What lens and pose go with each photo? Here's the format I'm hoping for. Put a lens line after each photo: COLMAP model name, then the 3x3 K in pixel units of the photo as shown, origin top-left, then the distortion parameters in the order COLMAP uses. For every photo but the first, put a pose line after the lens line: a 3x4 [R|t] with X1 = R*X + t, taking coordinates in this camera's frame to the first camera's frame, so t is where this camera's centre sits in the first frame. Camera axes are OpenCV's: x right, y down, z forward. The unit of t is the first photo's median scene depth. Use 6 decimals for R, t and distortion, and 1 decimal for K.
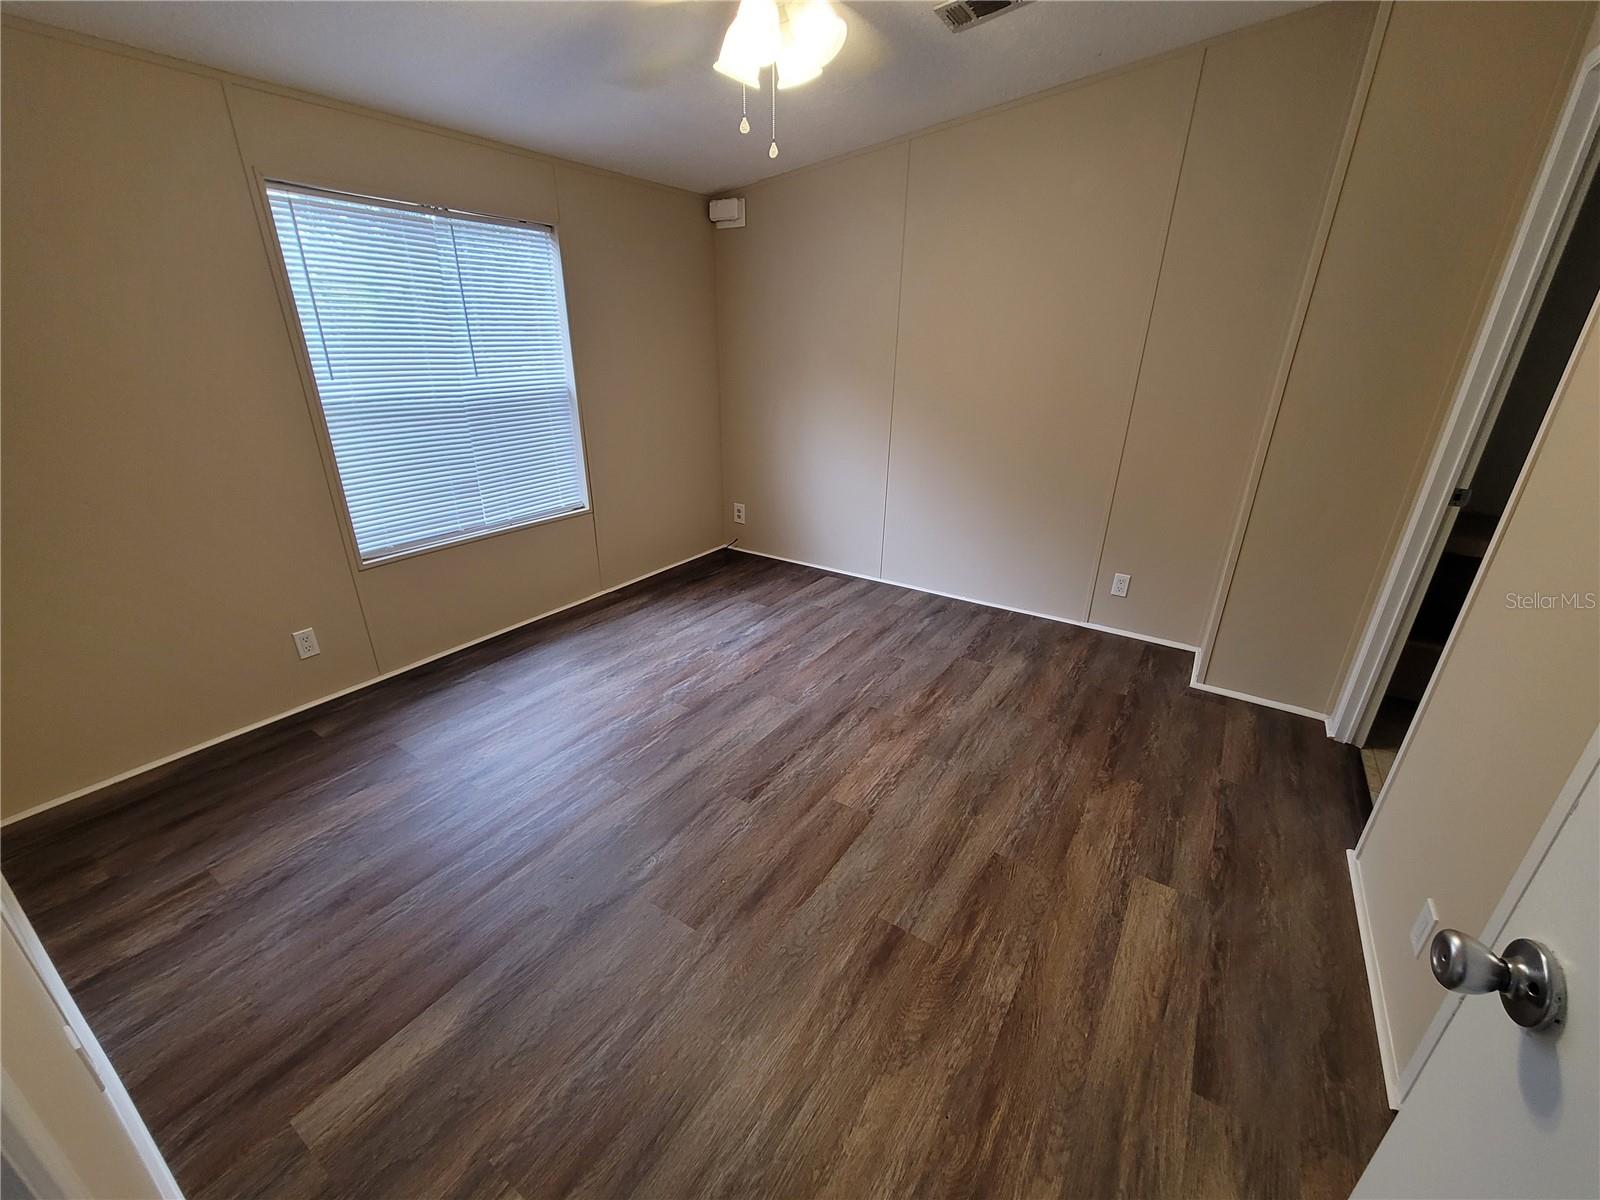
lens RADIAL K [[650.4, 0, 797.7], [0, 650.4, 600.5], [0, 0, 1]] dist [-0.002630, 0.001443]
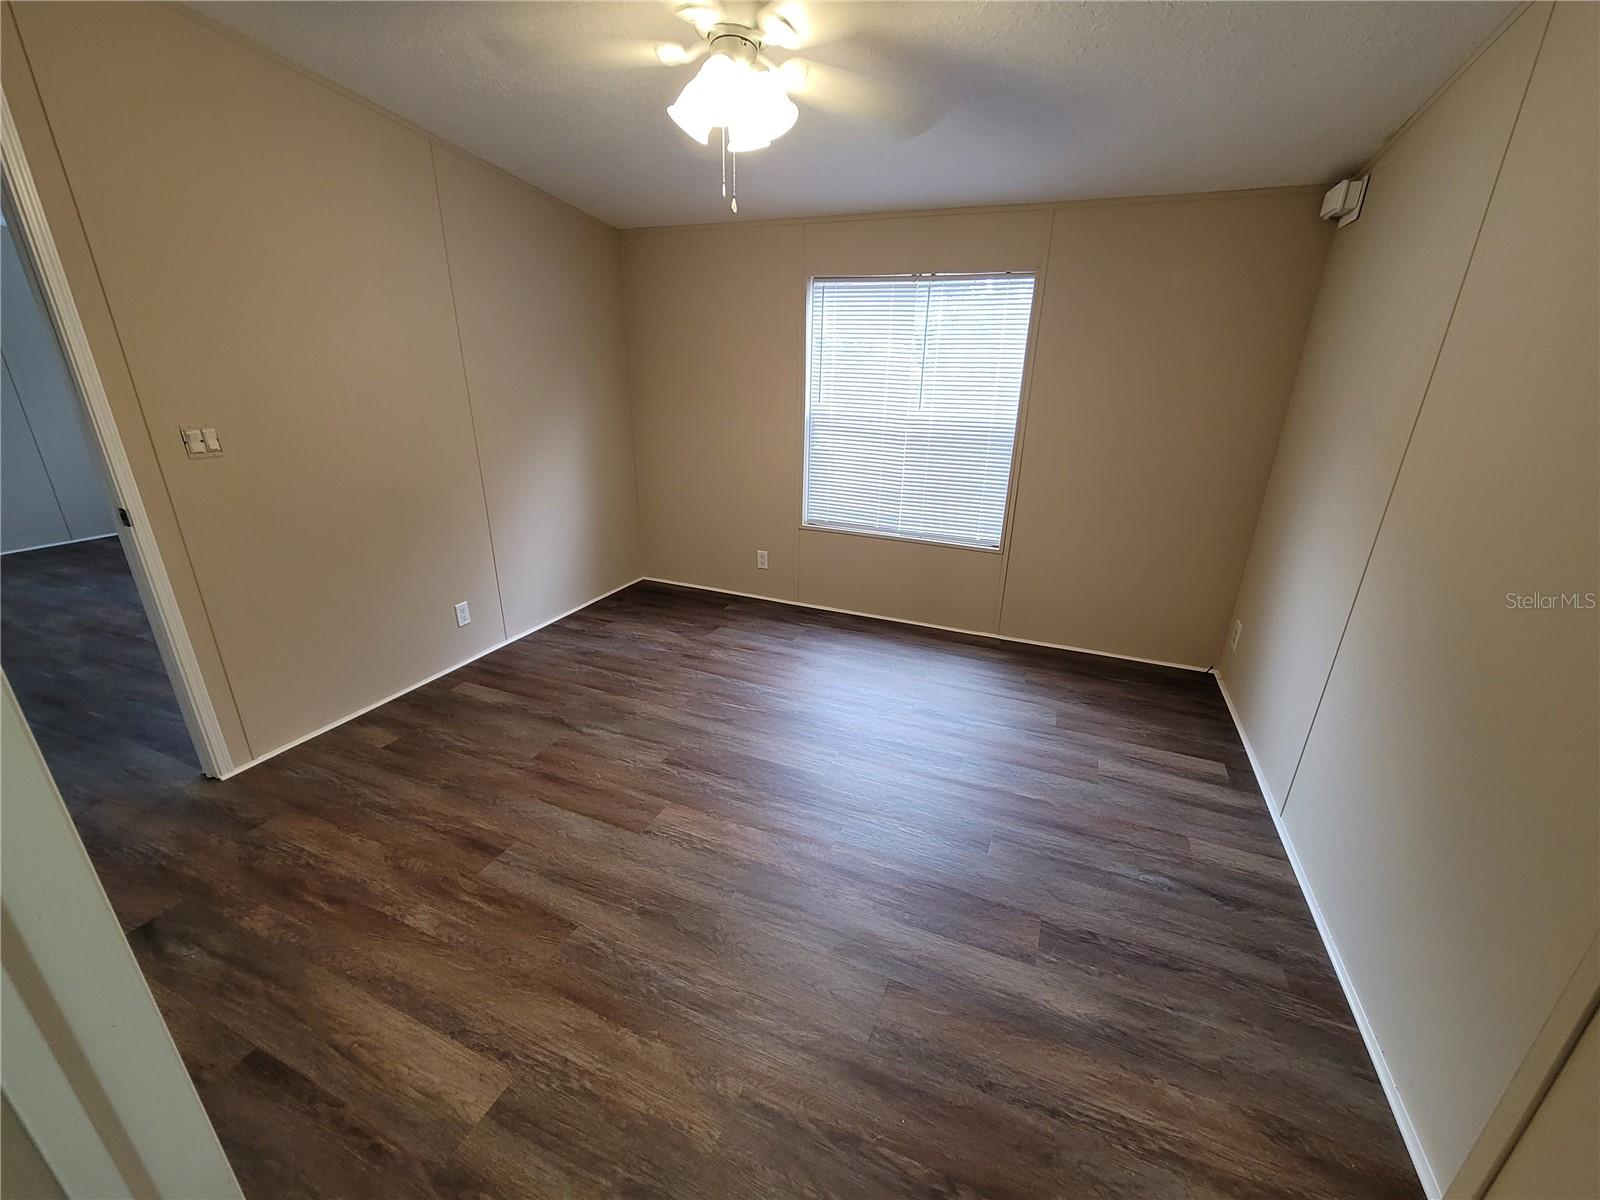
lens RADIAL K [[650.4, 0, 810.2], [0, 650.4, 605.6], [0, 0, 1]] dist [-0.002630, 0.001443]
pose [[0.183306, 0.334477, -0.924405, 1.092464], [-0.386771, 0.889039, 0.244986, -0.375983], [0.903774, 0.312625, 0.292332, 0.915902]]
